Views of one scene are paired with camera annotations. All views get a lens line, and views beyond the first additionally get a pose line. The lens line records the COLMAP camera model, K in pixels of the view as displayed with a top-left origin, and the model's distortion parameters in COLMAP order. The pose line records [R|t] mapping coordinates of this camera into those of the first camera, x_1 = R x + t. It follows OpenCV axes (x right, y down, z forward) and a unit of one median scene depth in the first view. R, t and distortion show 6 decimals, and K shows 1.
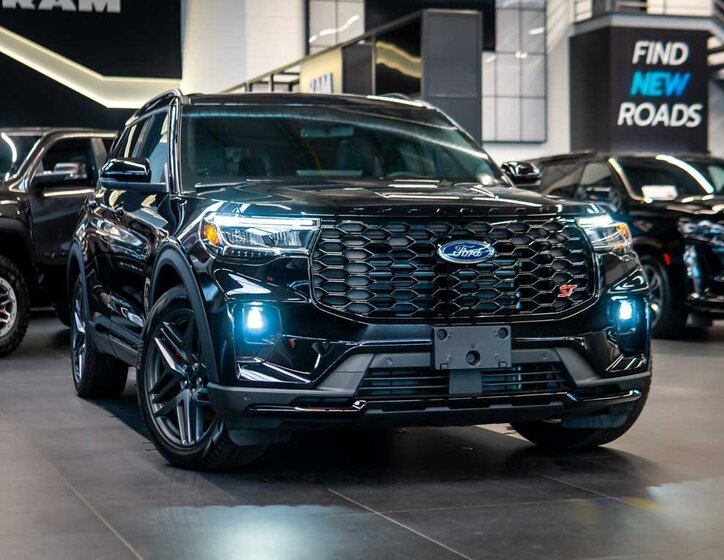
lens RADIAL K [[1495.0, 0, 362.0], [0, 1495.0, 280.0], [0, 0, 1]] dist [0.018047, -0.052551]
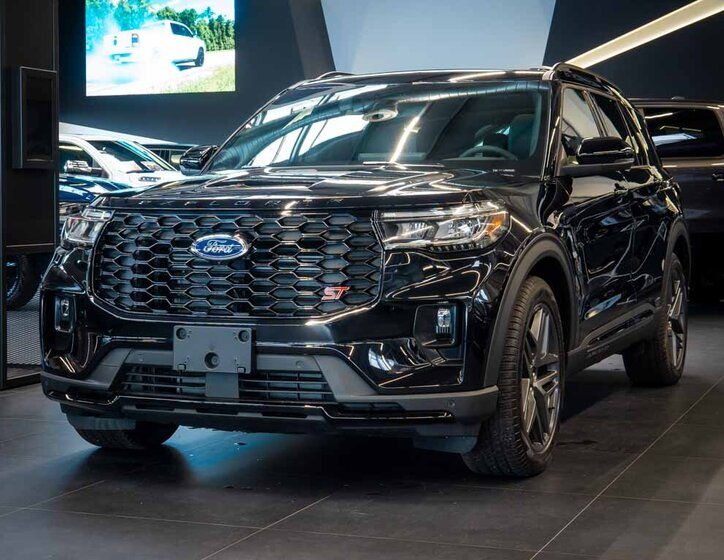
lens RADIAL K [[1436.0, 0, 364.6], [0, 1436.0, 234.0], [0, 0, 1]] dist [-0.014825, 0.220352]
pose [[0.765795, 0.017136, -0.642856, 0.601511], [-0.017300, 0.999832, 0.006043, -0.028717], [0.642852, 0.006493, 0.765963, 0.304464]]
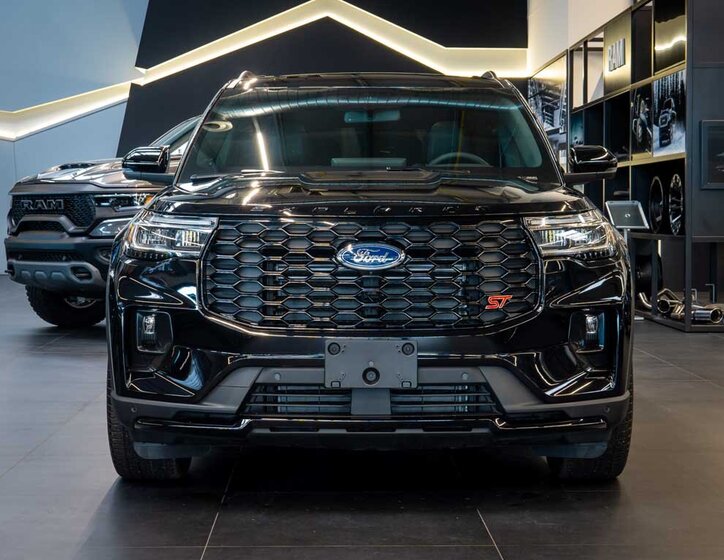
lens RADIAL K [[1468.4, 0, 362.0], [0, 1468.4, 280.0], [0, 0, 1]] dist [0.066885, 0.222407]
pose [[0.951009, 0.021506, -0.308413, 0.279909], [-0.013271, 0.999498, 0.028774, -0.025200], [0.308877, -0.023272, 0.950817, 0.135959]]
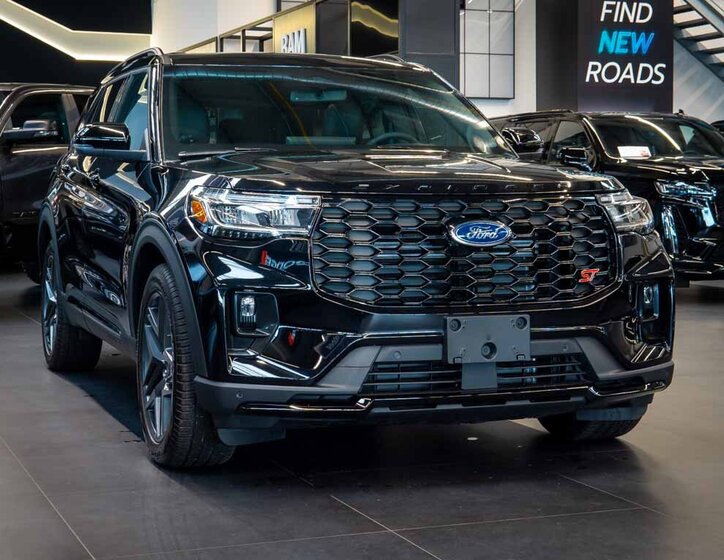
lens RADIAL K [[1436.0, 0, 364.6], [0, 1436.0, 234.0], [0, 0, 1]] dist [-0.014825, 0.220352]
pose [[0.999507, 0.005042, 0.031005, -0.023606], [-0.005222, 0.999970, 0.005712, -0.019210], [-0.030975, -0.005871, 0.999503, 0.107911]]
